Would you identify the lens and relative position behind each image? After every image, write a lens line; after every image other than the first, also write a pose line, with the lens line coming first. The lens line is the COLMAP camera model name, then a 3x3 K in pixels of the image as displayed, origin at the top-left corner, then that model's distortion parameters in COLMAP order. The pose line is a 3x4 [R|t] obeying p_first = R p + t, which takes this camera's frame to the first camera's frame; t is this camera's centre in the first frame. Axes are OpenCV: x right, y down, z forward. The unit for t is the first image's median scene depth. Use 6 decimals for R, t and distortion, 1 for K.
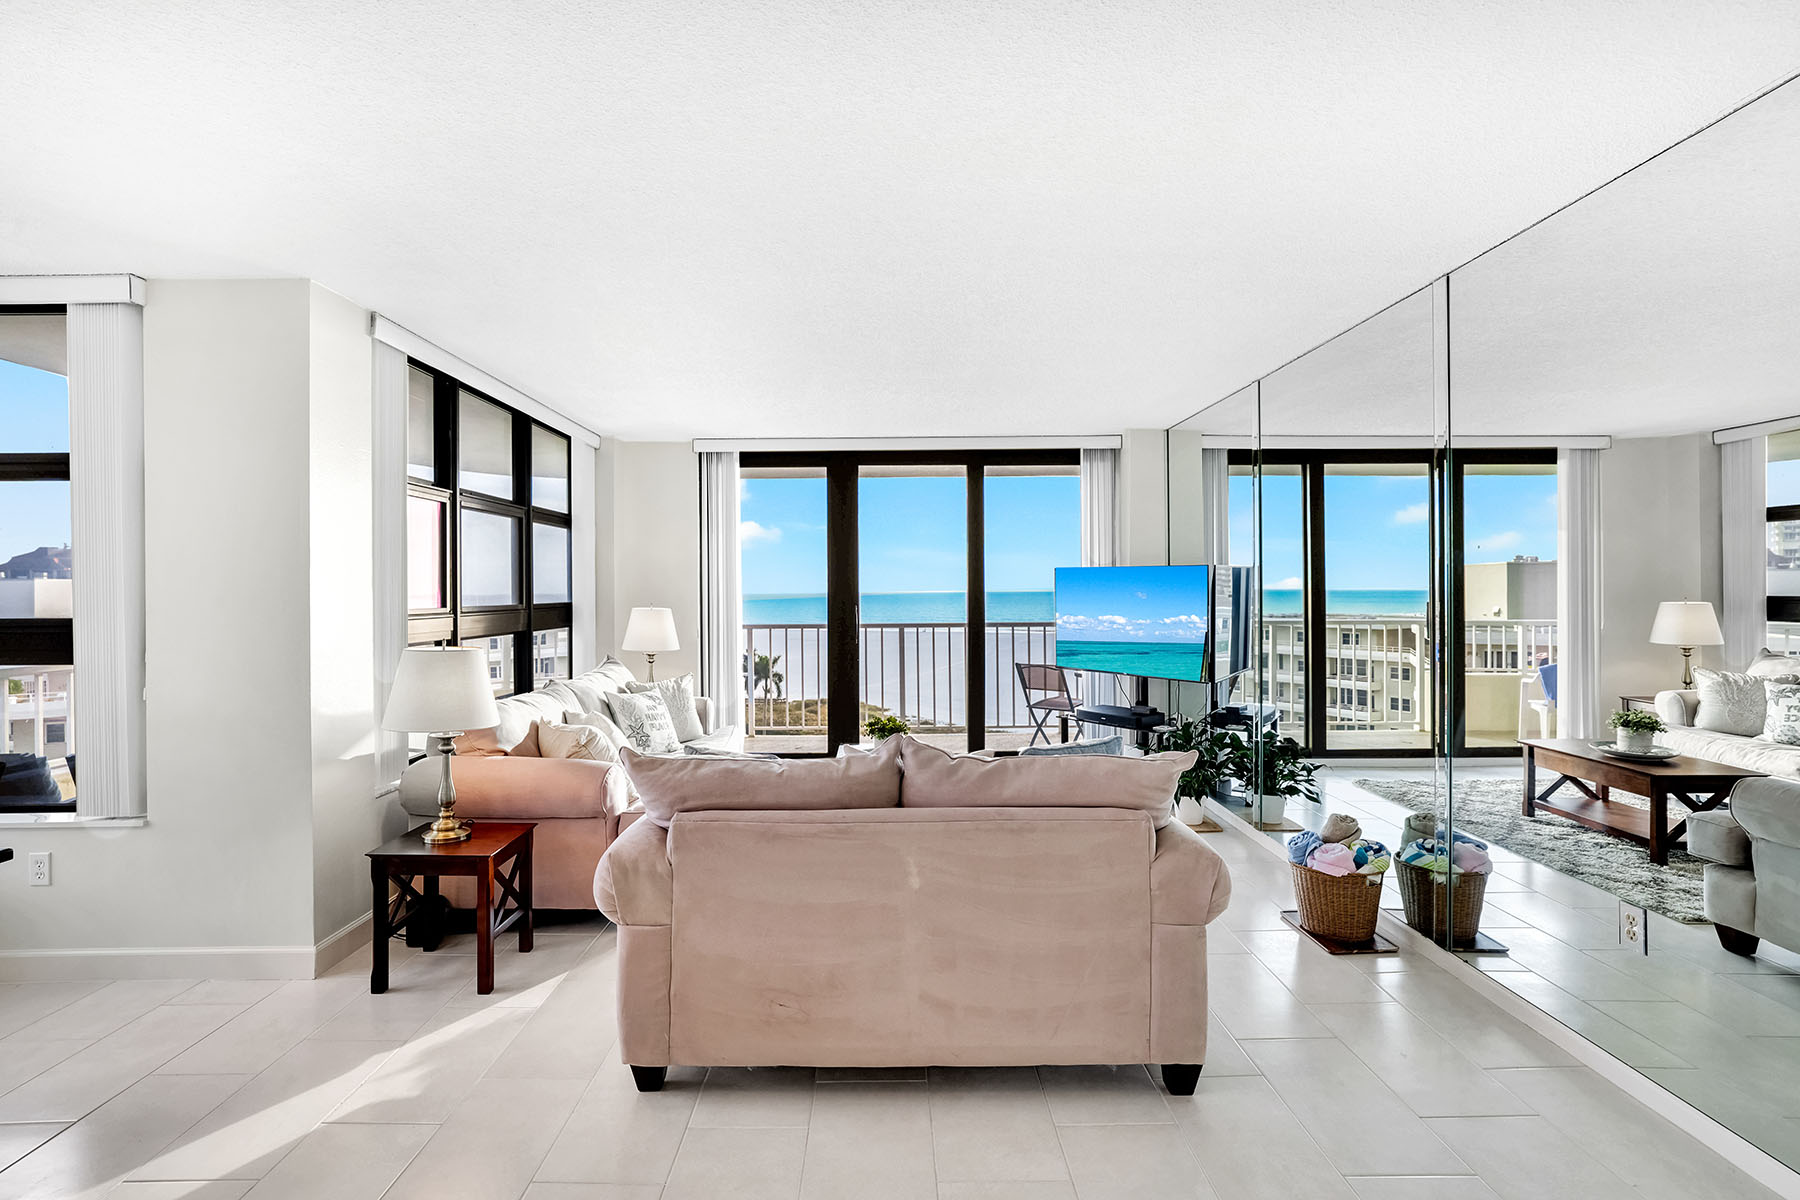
lens RADIAL K [[820.8, 0, 856.0], [0, 820.8, 595.0], [0, 0, 1]] dist [-0.016670, 0.000367]
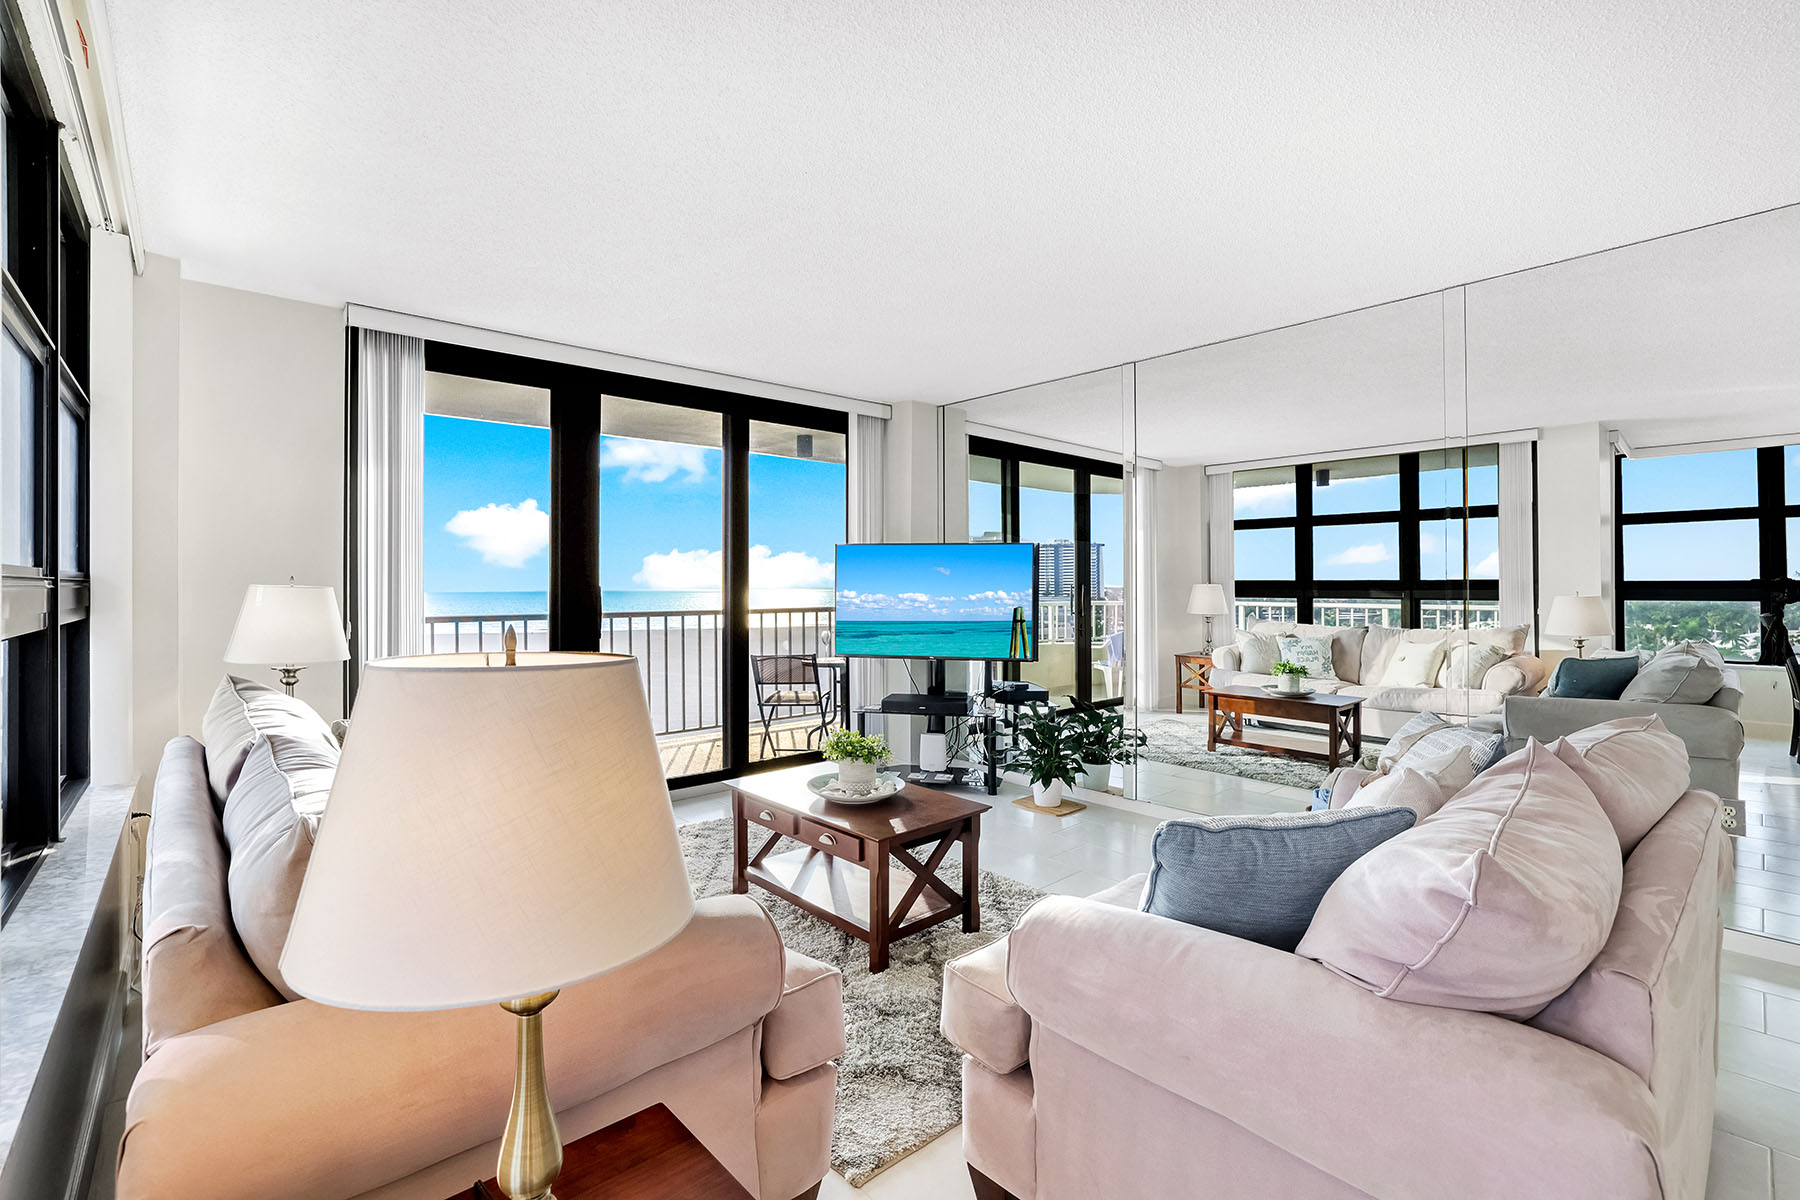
lens RADIAL K [[786.9, 0, 896.2], [0, 786.9, 601.0], [0, 0, 1]] dist [-0.024445, 0.003410]
pose [[0.745950, -0.011887, 0.665896, -0.268147], [0.002344, 0.999881, 0.015223, 0.015013], [-0.665998, -0.009795, 0.745890, 0.317315]]
